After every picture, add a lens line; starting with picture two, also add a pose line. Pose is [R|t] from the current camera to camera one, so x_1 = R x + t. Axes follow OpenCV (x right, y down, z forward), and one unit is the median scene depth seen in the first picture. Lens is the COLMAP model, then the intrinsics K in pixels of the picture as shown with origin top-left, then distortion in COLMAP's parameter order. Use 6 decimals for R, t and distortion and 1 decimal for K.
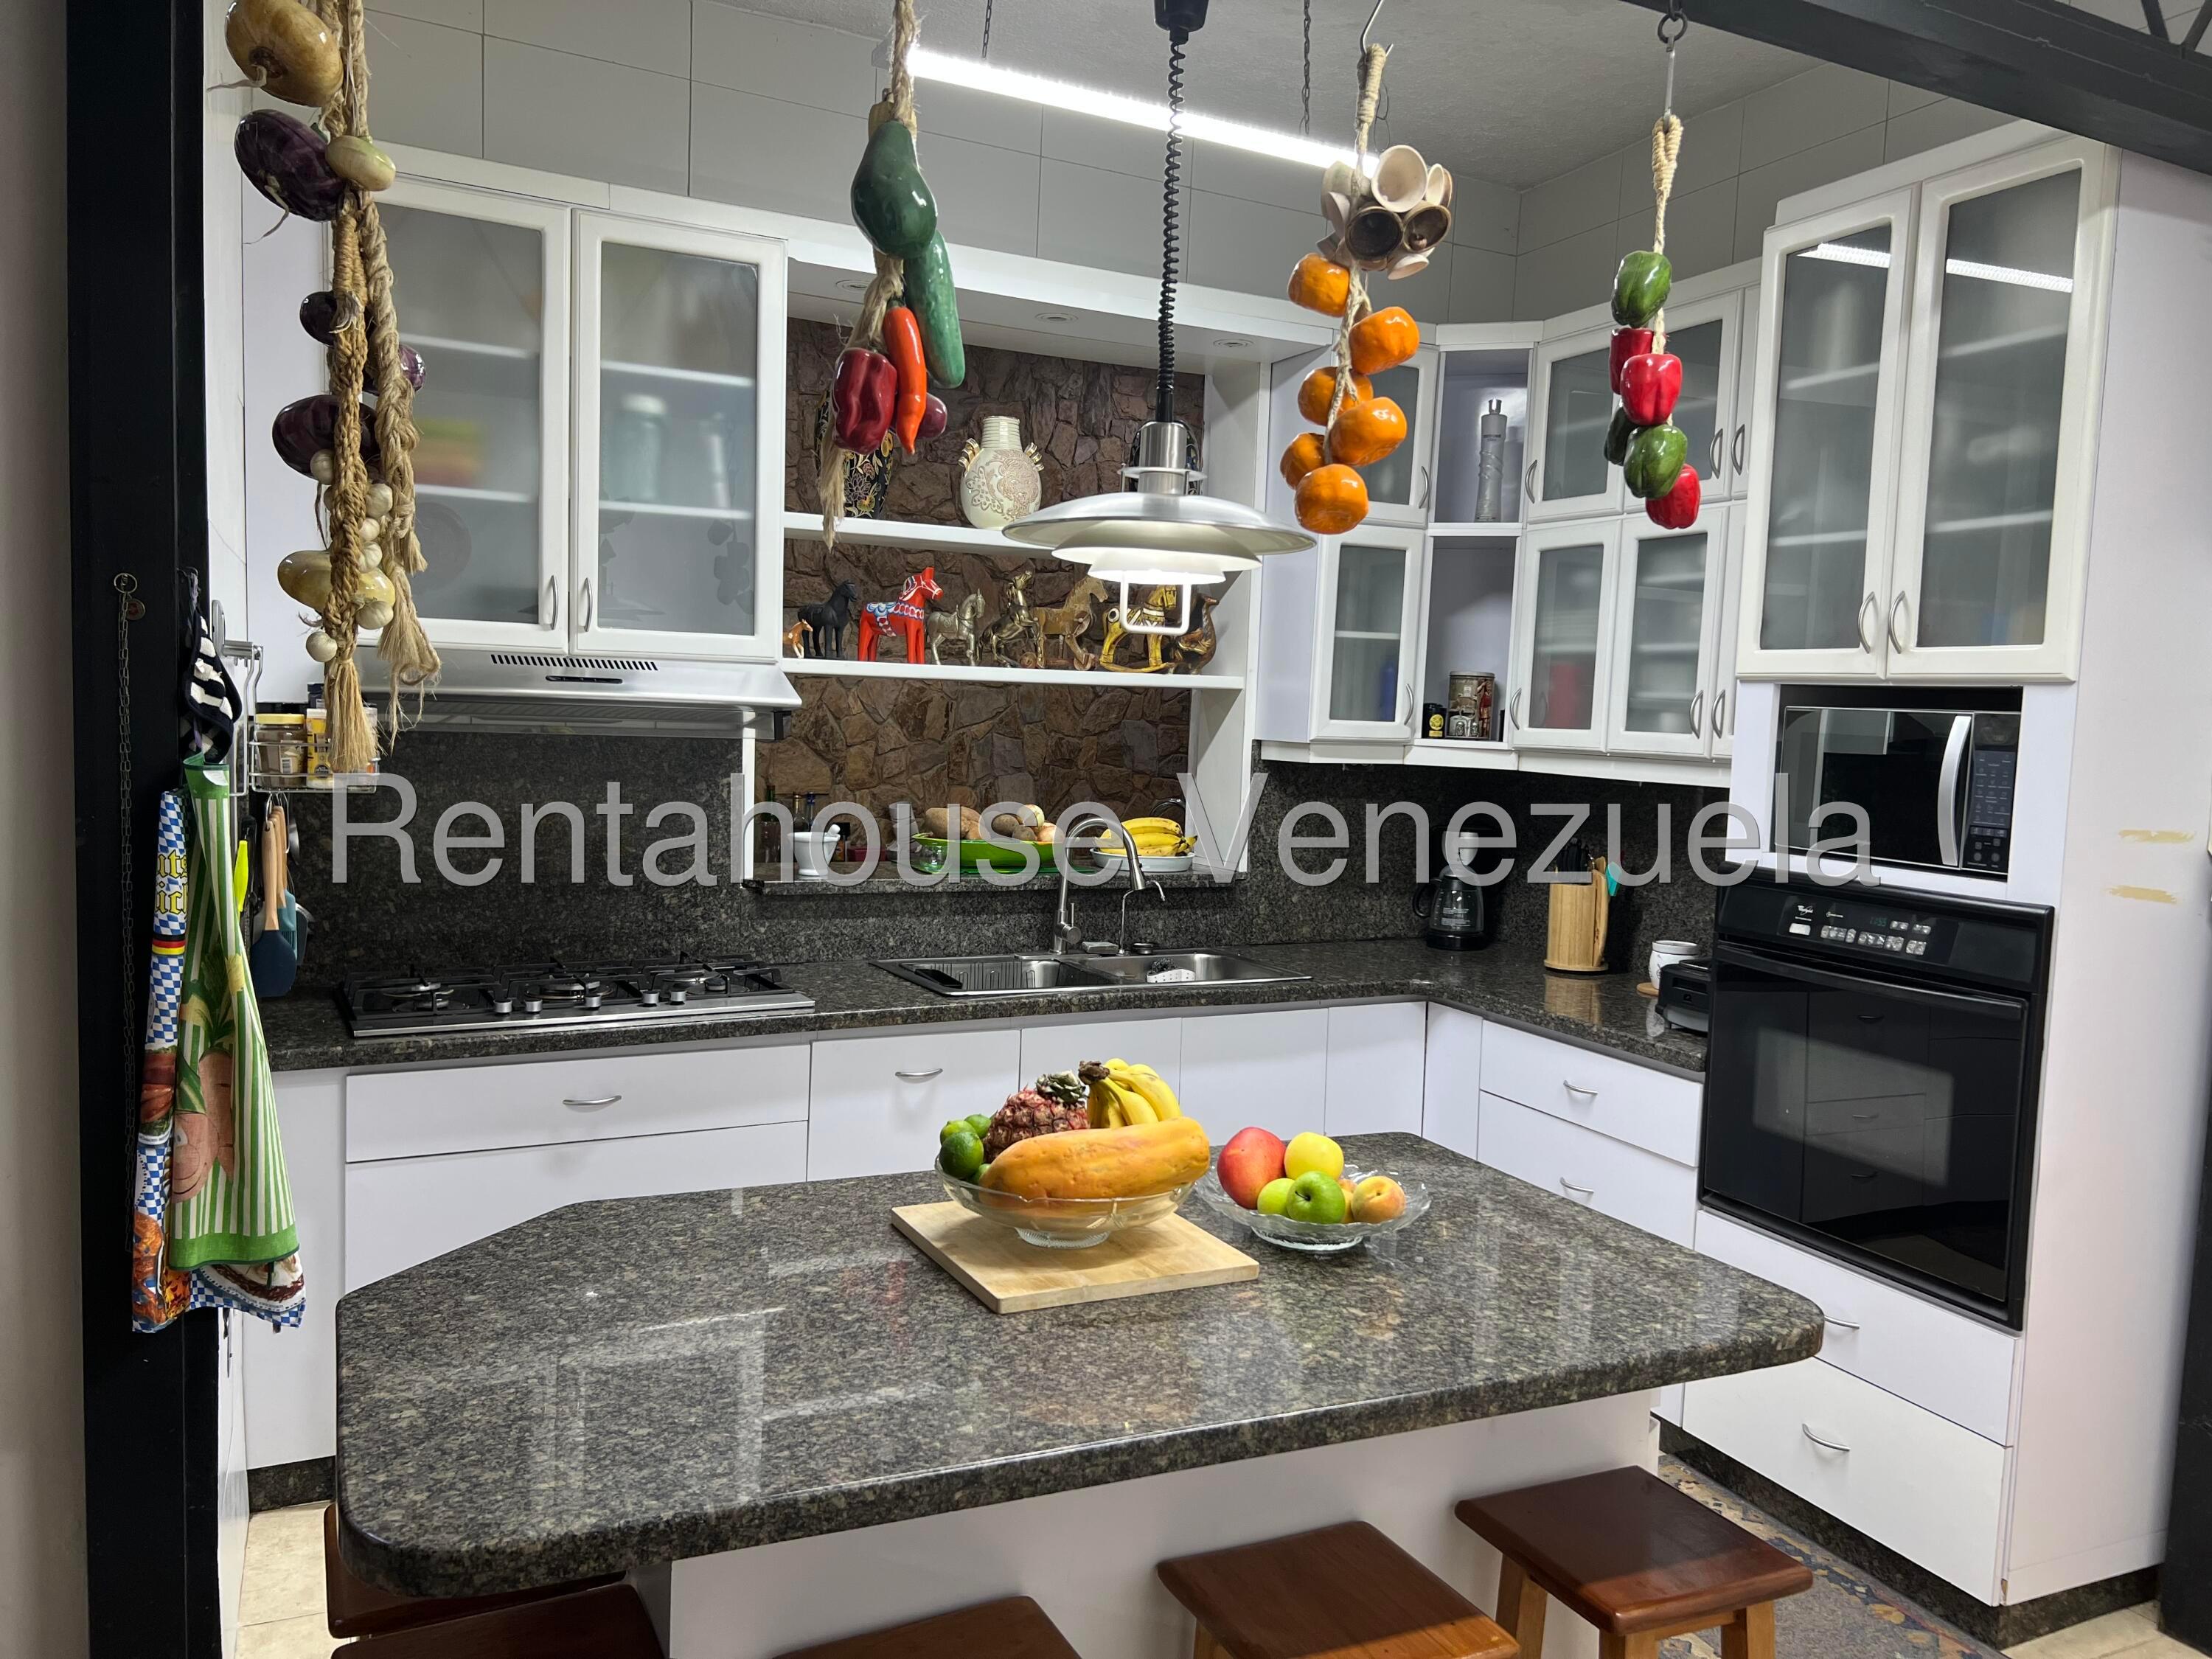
lens RADIAL K [[1667.7, 0, 1122.5], [0, 1667.7, 837.7], [0, 0, 1]] dist [0.054345, -0.059285]
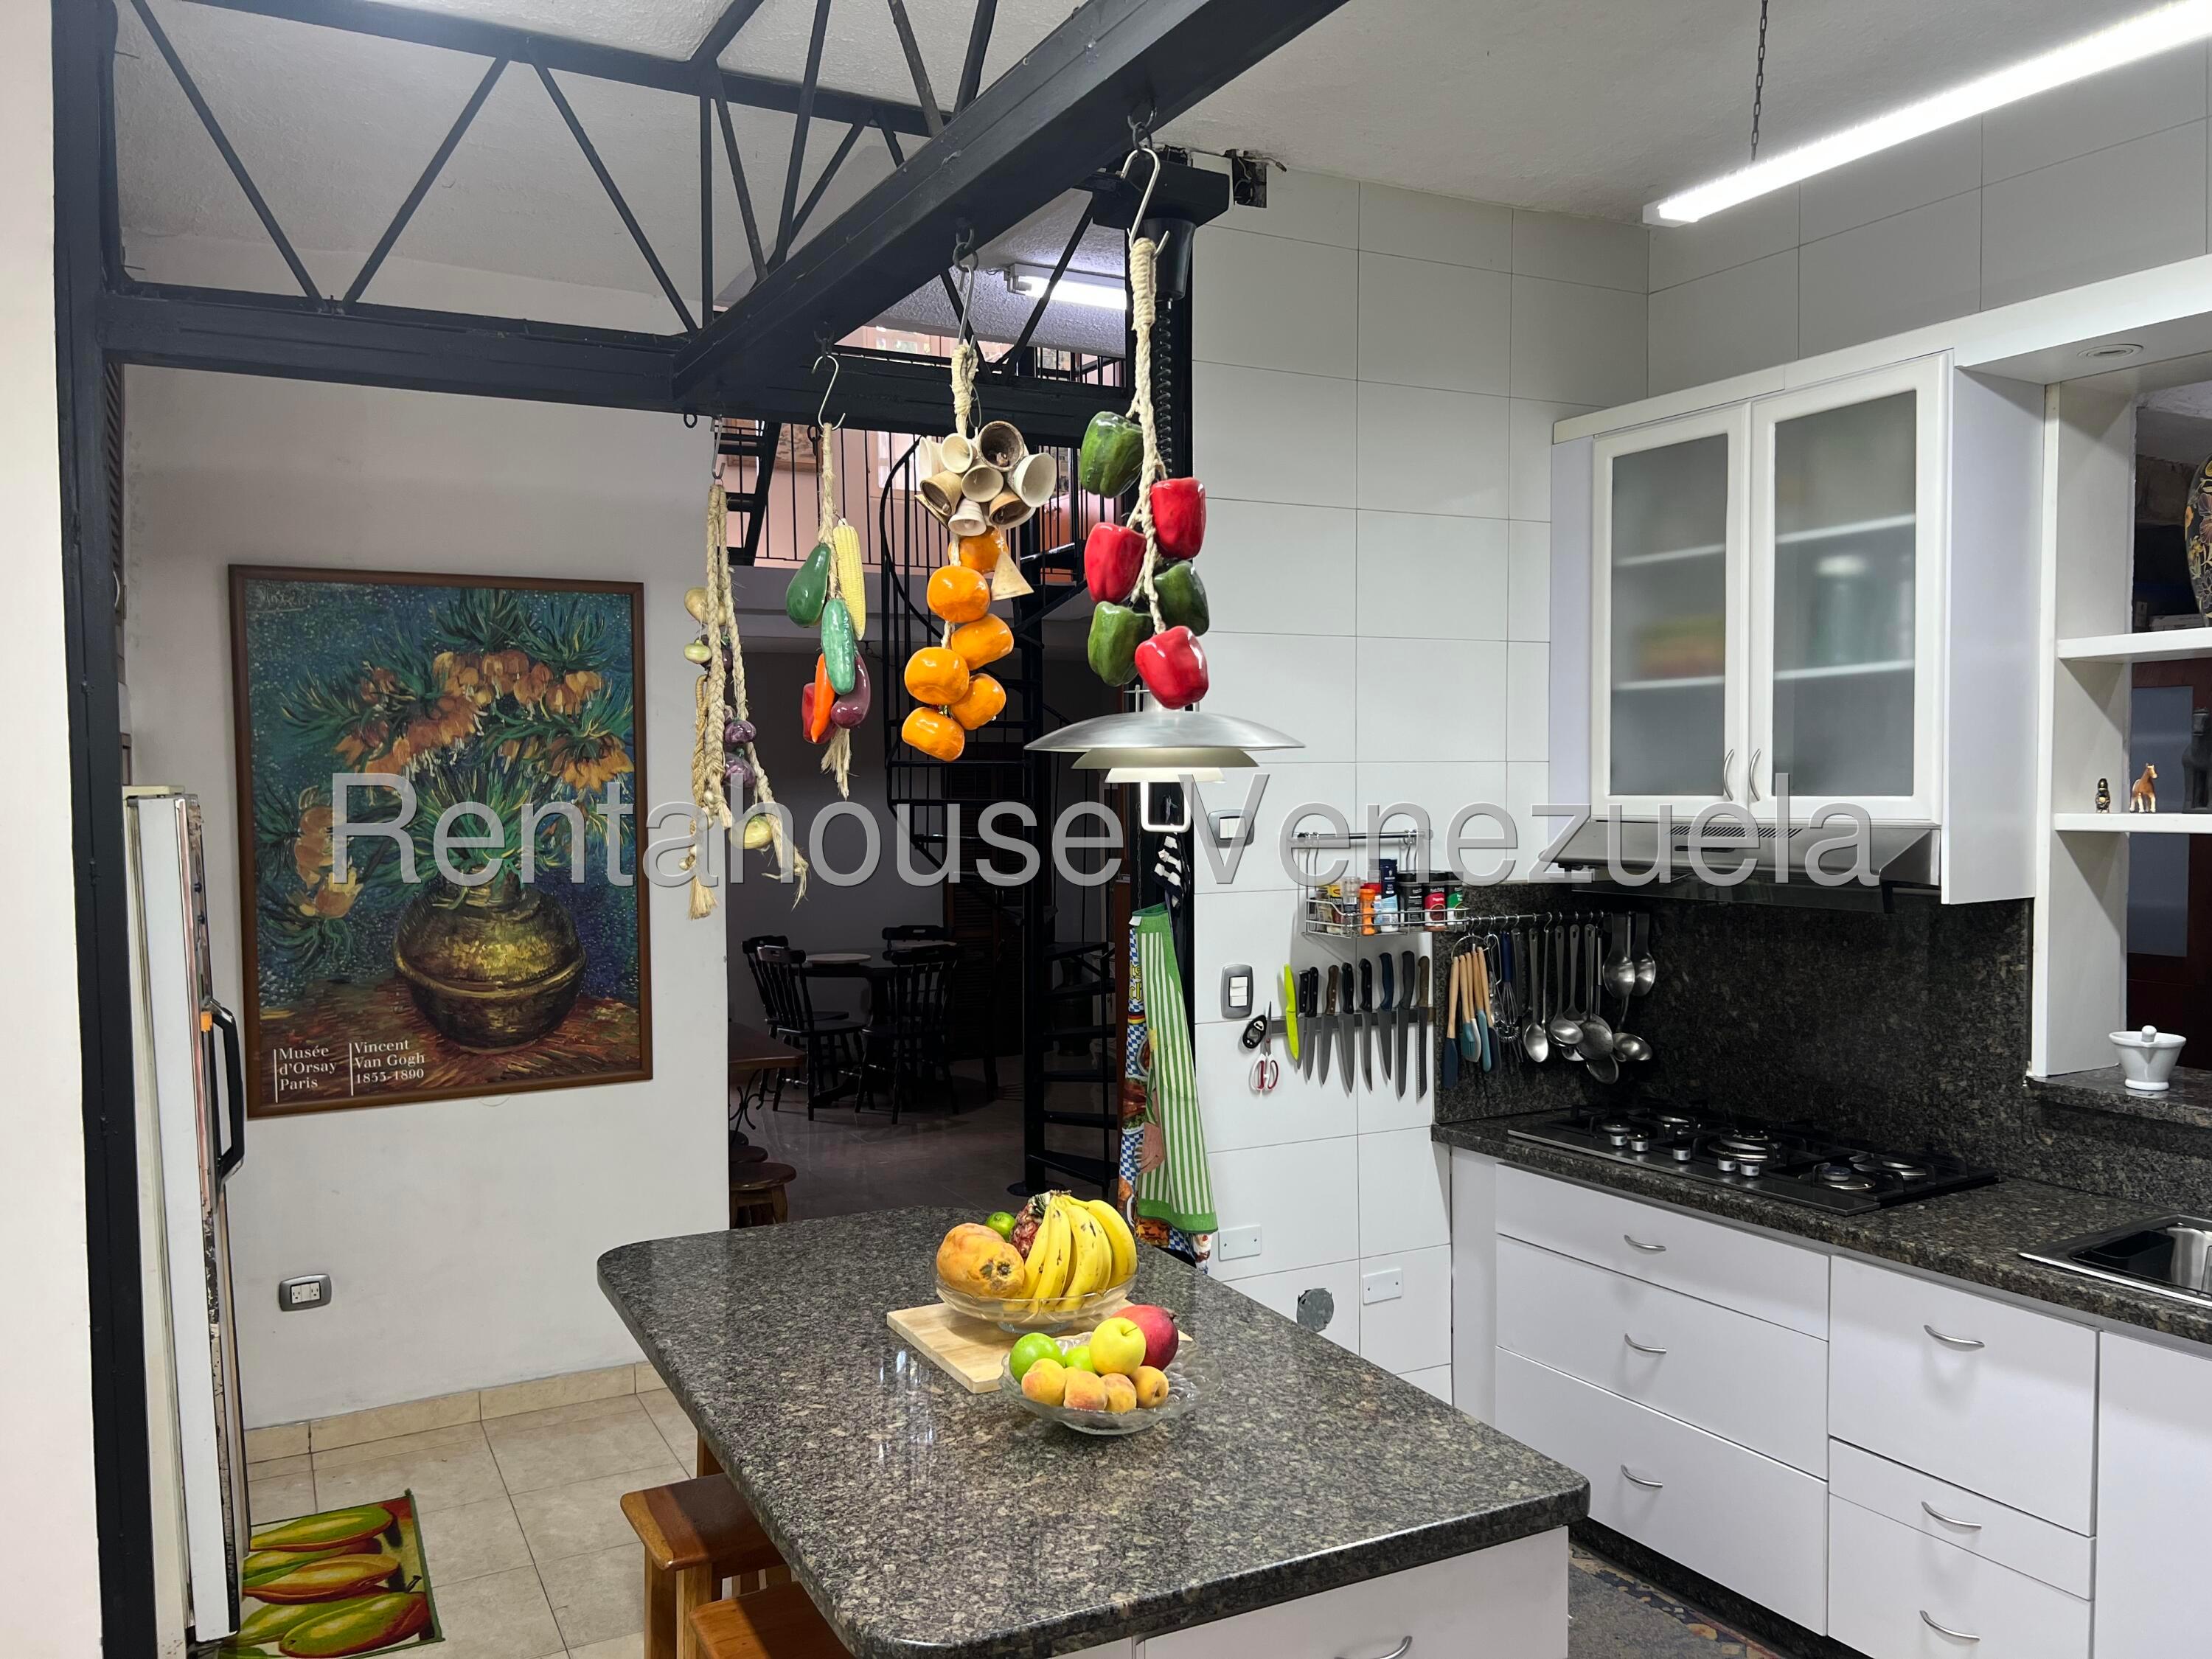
lens RADIAL K [[1667.7, 0, 1123.7], [0, 1667.7, 839.5], [0, 0, 1]] dist [0.054345, -0.059285]
pose [[0.036602, 0.000348, -0.999330, 0.675531], [-0.069559, 0.997575, -0.002200, -0.067667], [0.996906, 0.069593, 0.036538, 0.559470]]
